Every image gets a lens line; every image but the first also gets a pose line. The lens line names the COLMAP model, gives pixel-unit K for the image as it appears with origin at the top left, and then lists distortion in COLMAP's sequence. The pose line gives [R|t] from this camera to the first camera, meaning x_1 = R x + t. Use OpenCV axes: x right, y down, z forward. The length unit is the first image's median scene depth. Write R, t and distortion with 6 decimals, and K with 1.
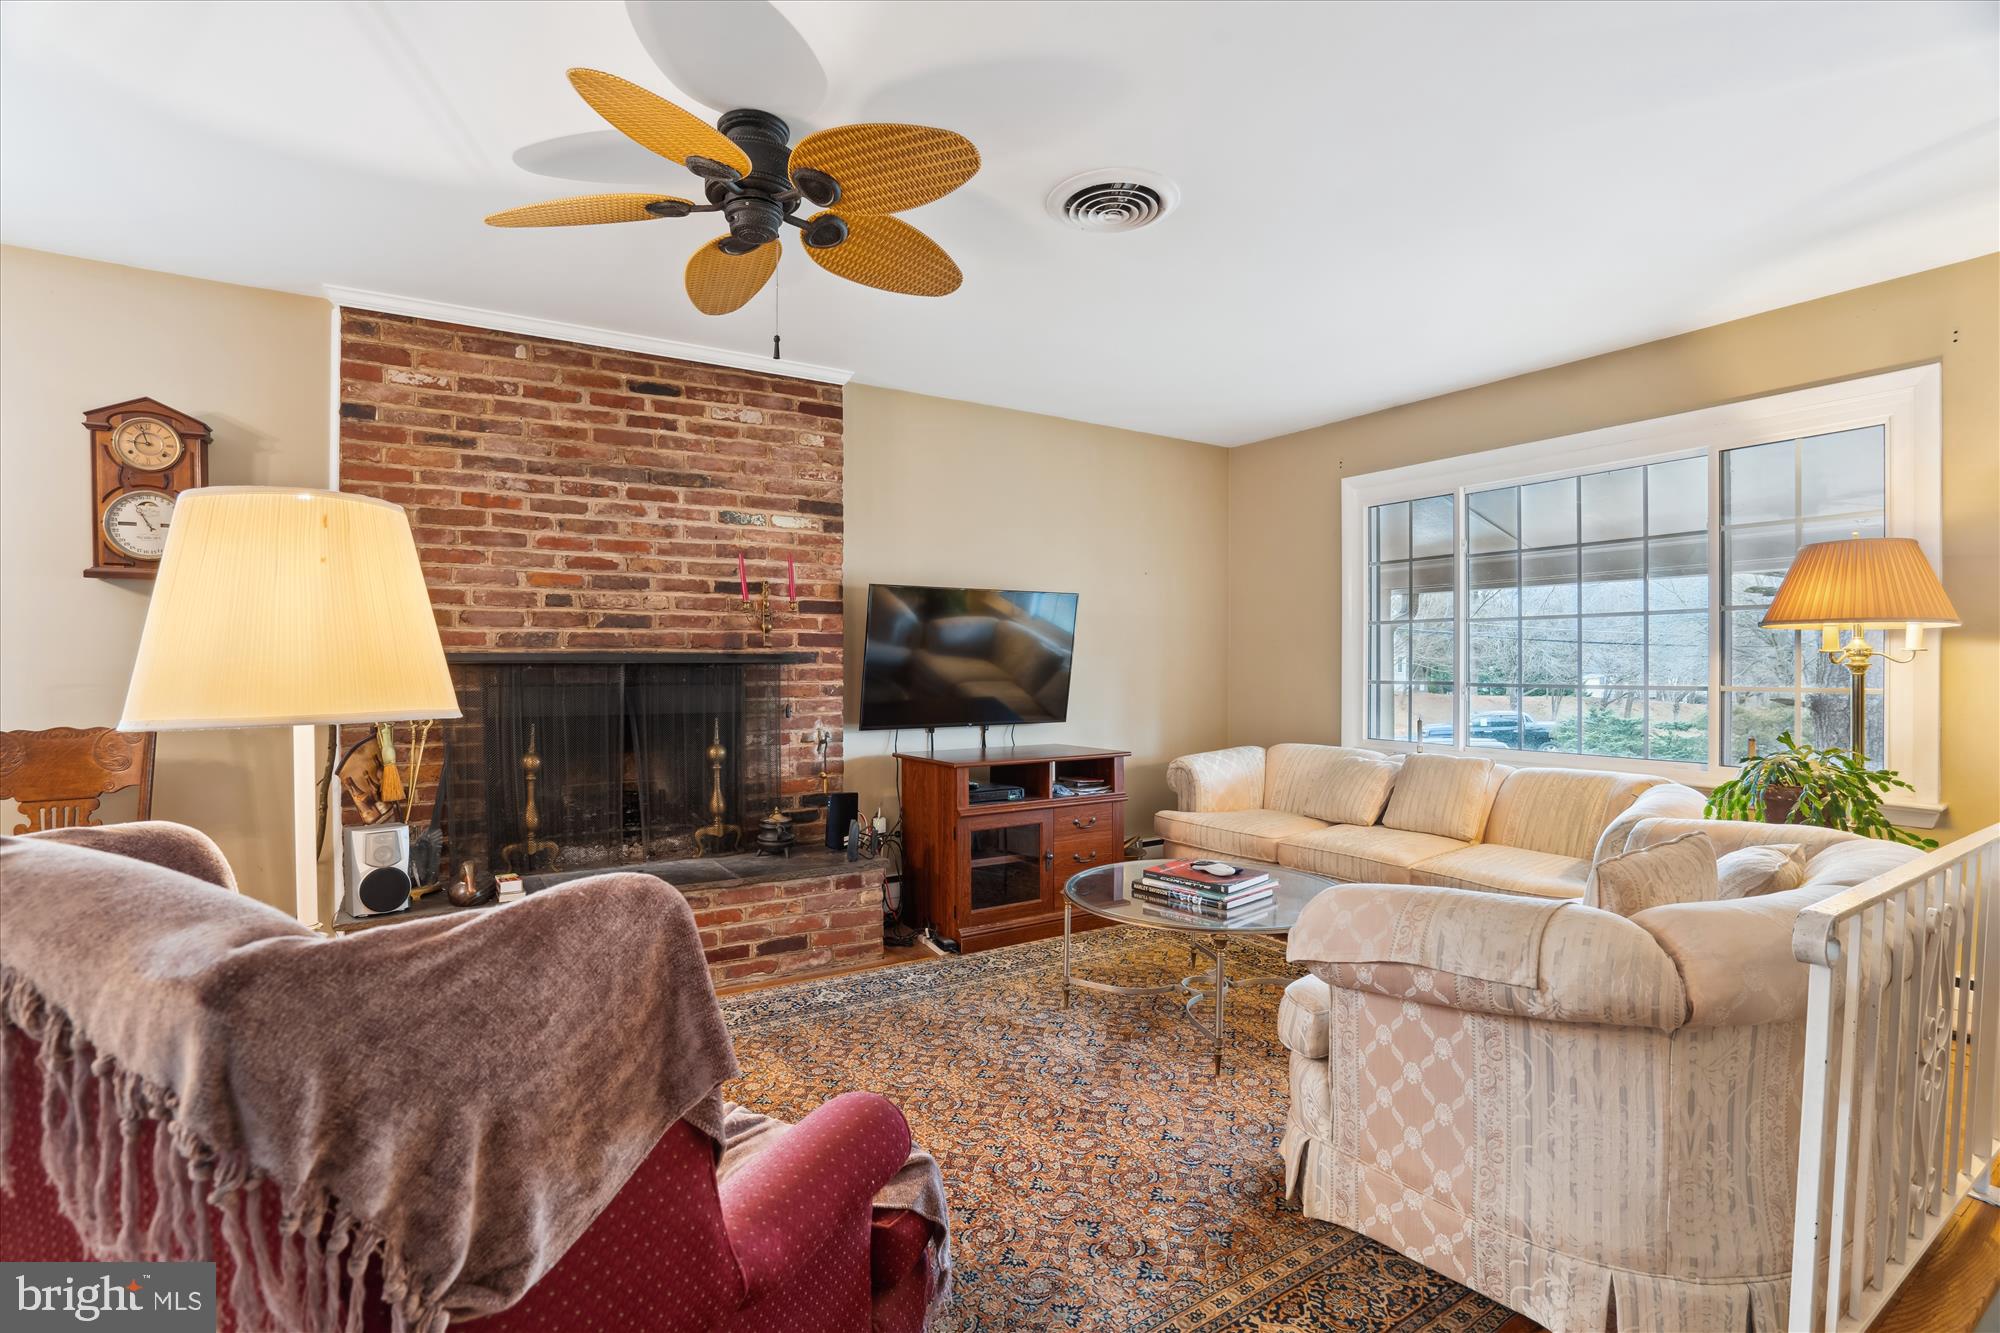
lens RADIAL K [[925.8, 0, 976.5], [0, 925.8, 667.6], [0, 0, 1]] dist [-0.052386, 0.023725]
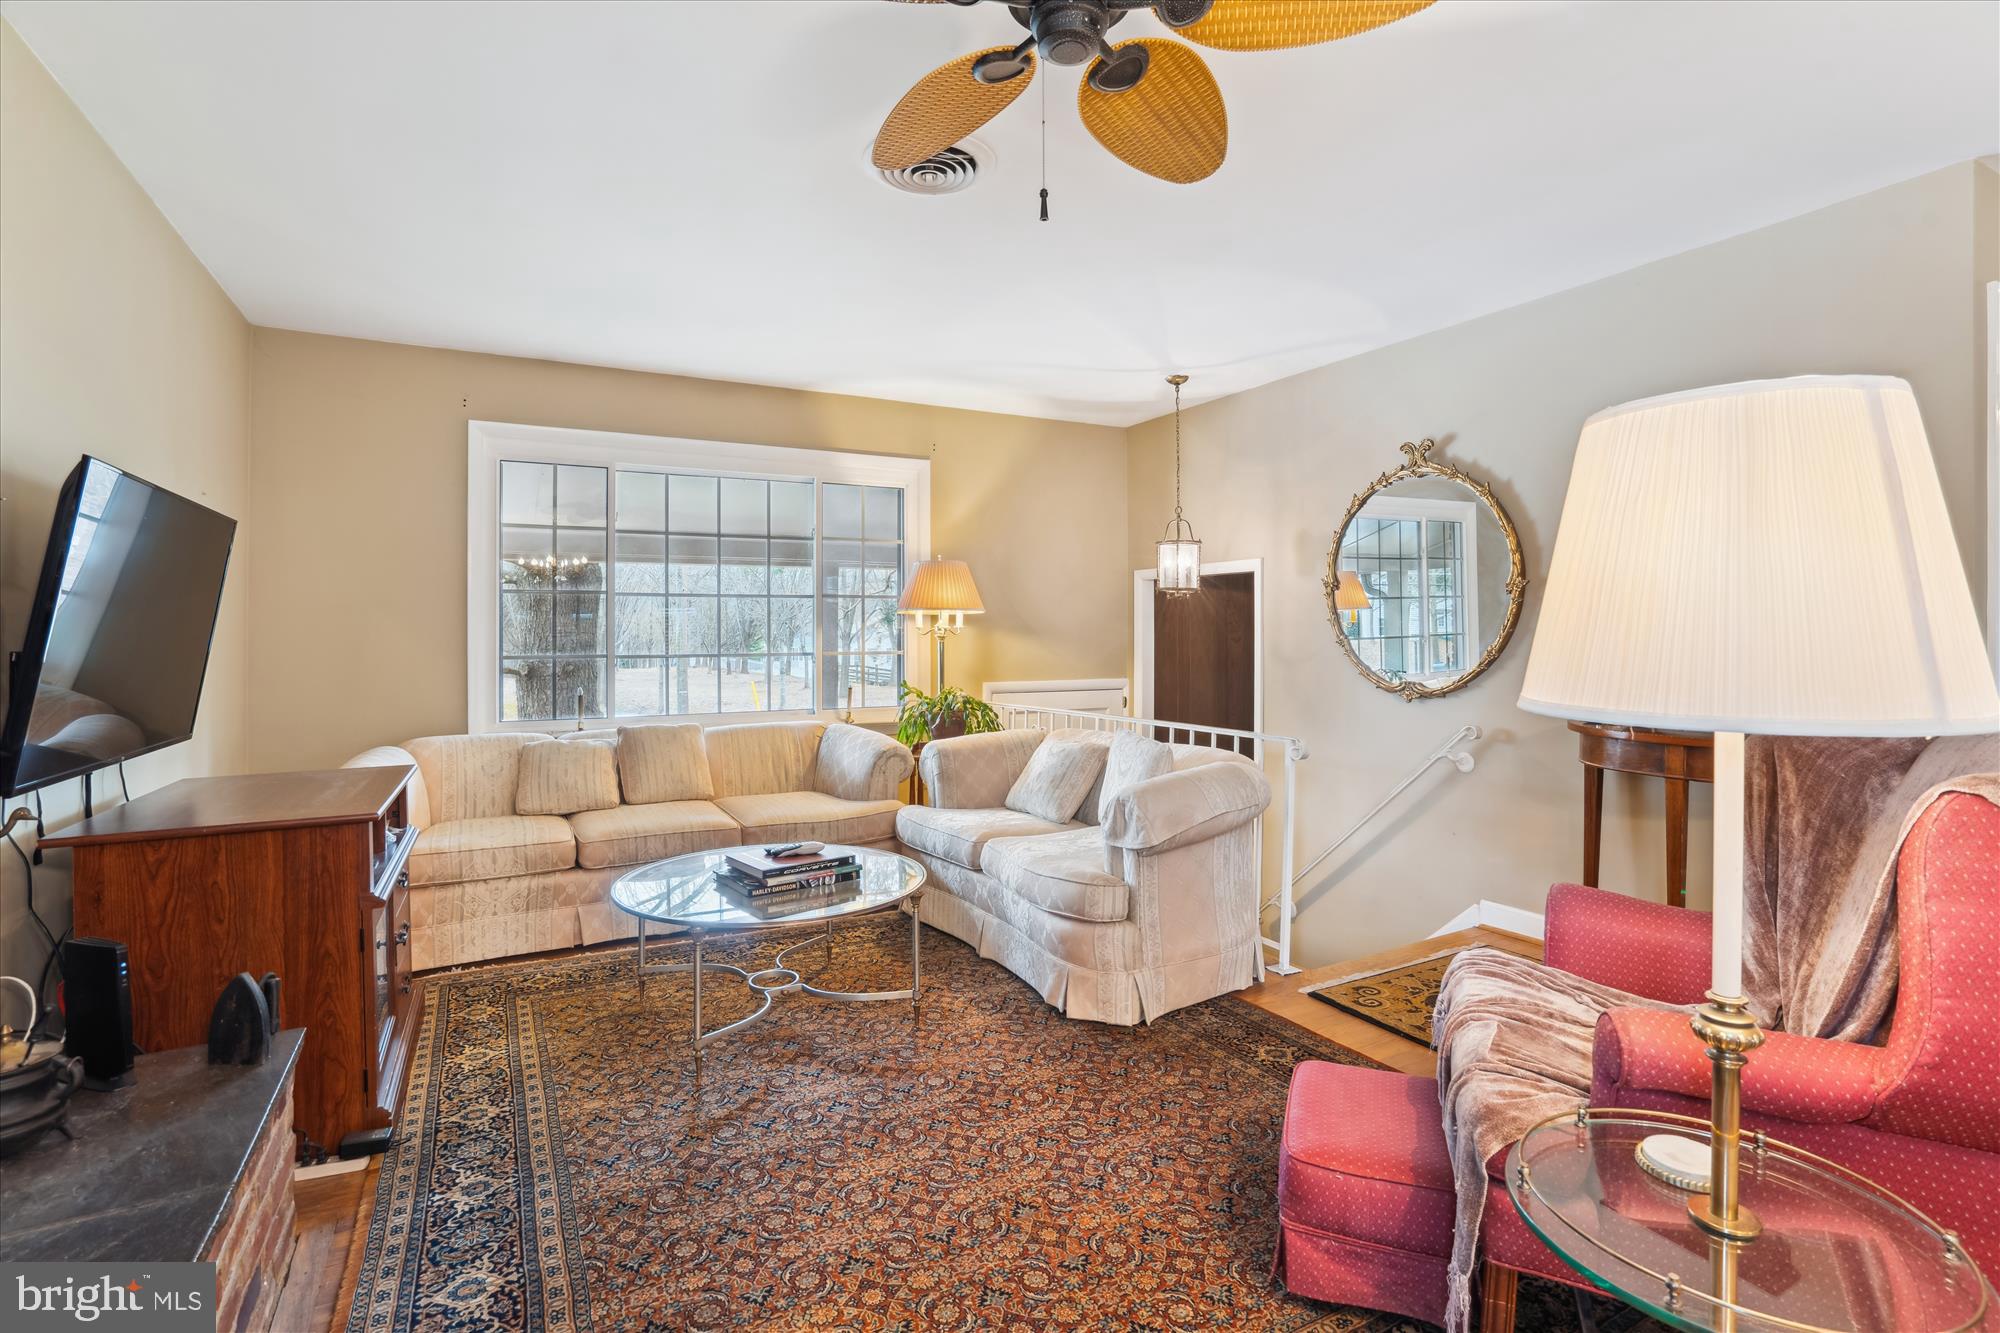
lens RADIAL K [[967.5, 0, 988.6], [0, 967.5, 667.2], [0, 0, 1]] dist [-0.061550, 0.027498]
pose [[0.041647, -0.029695, 0.998691, -0.590551], [0.007459, 0.999540, 0.029409, 0.000572], [-0.999105, 0.006224, 0.041849, 0.621412]]
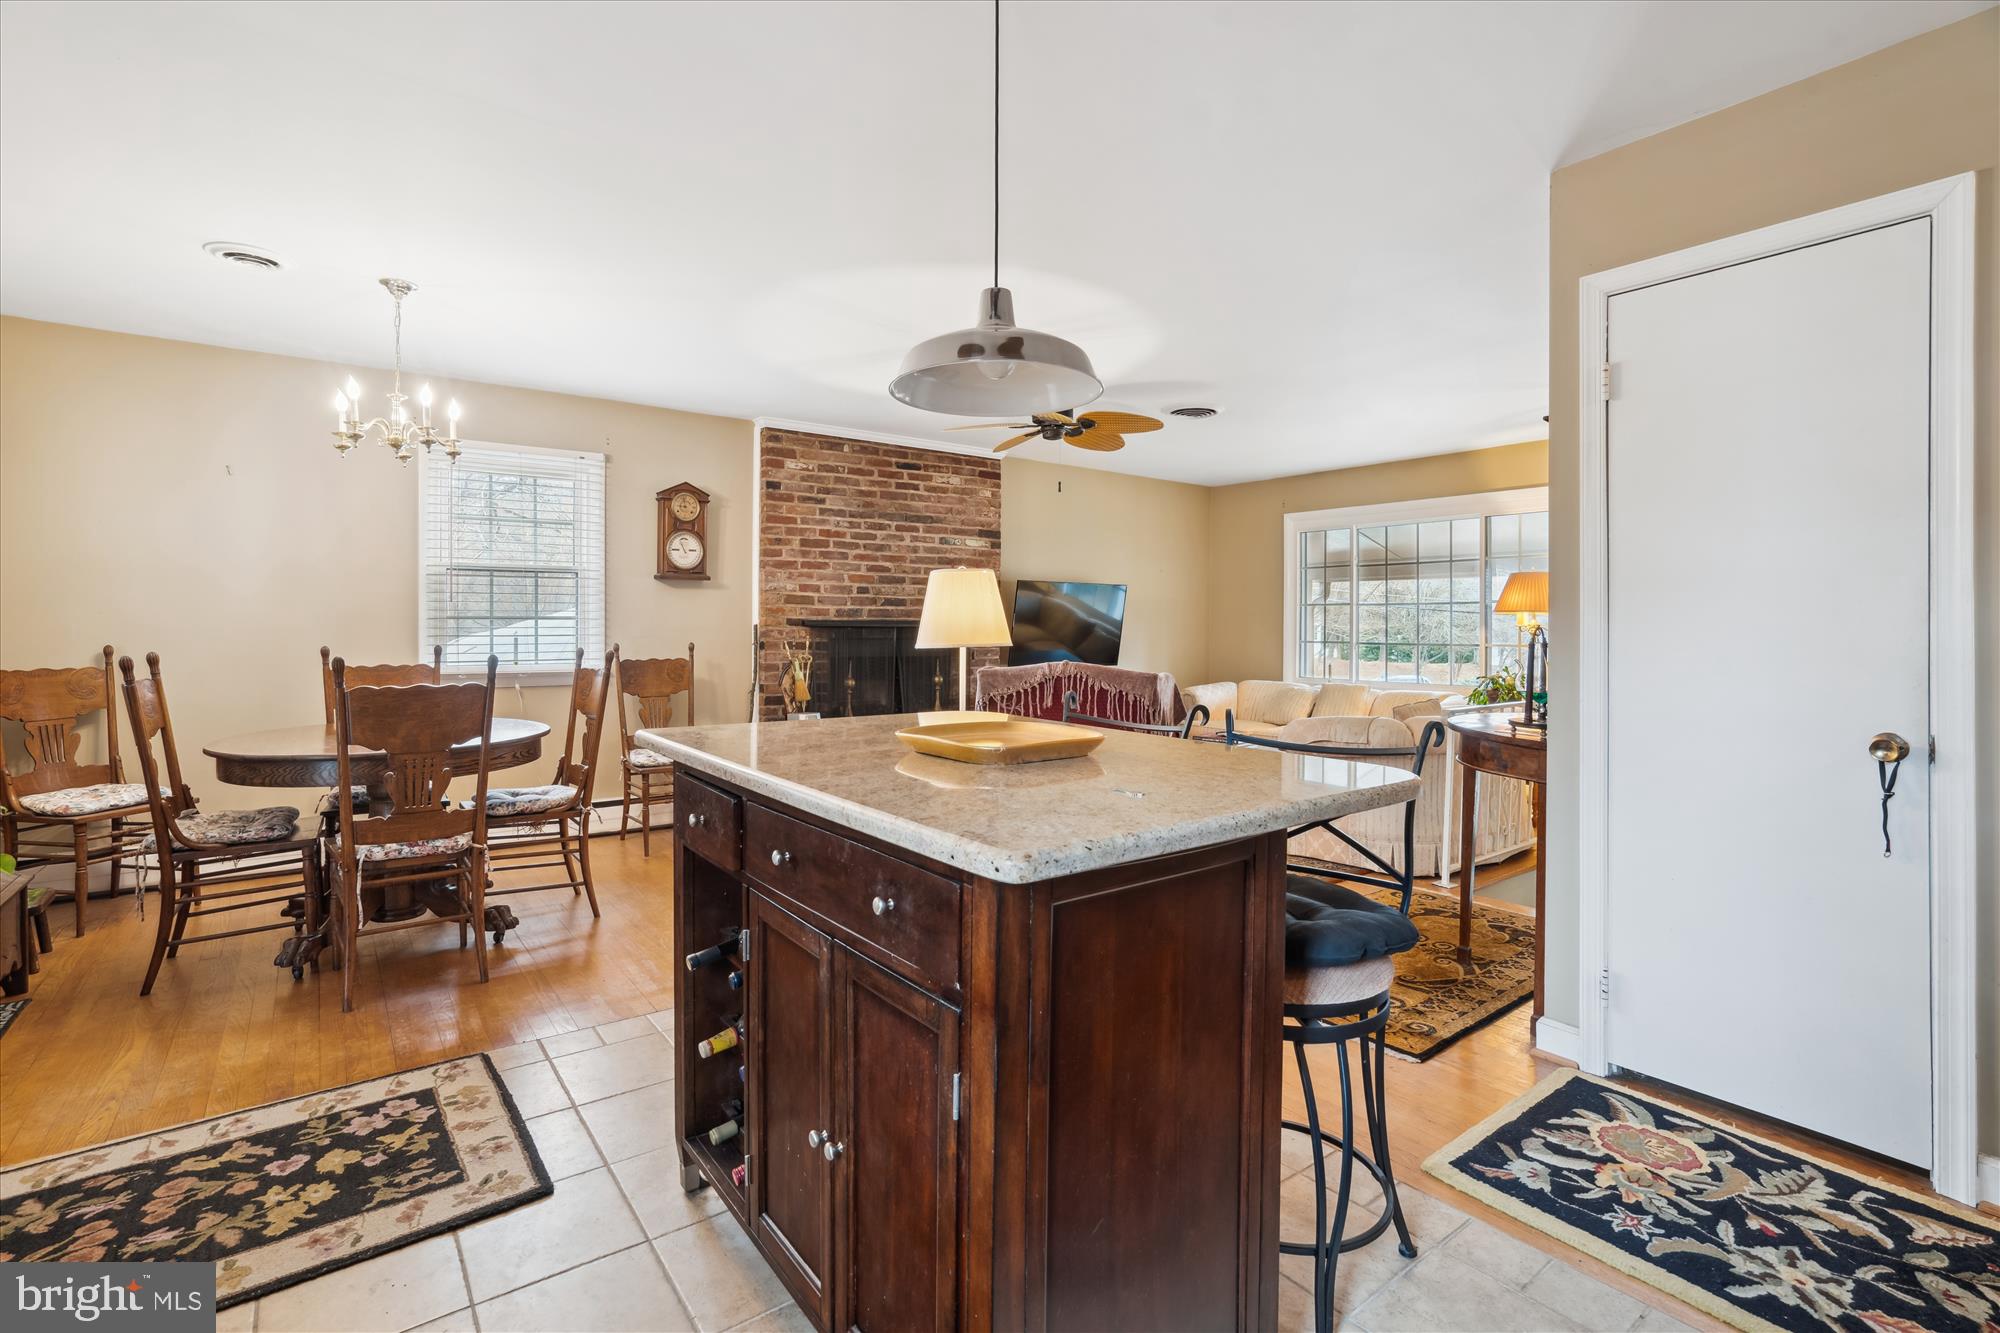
lens RADIAL K [[935.1, 0, 1043.3], [0, 935.1, 622.5], [0, 0, 1]] dist [-0.054831, 0.009030]
pose [[0.989048, 0.006150, 0.147468, -0.378290], [-0.004304, 0.999908, -0.012836, 0.009416], [-0.147533, 0.012060, 0.988984, -0.802478]]
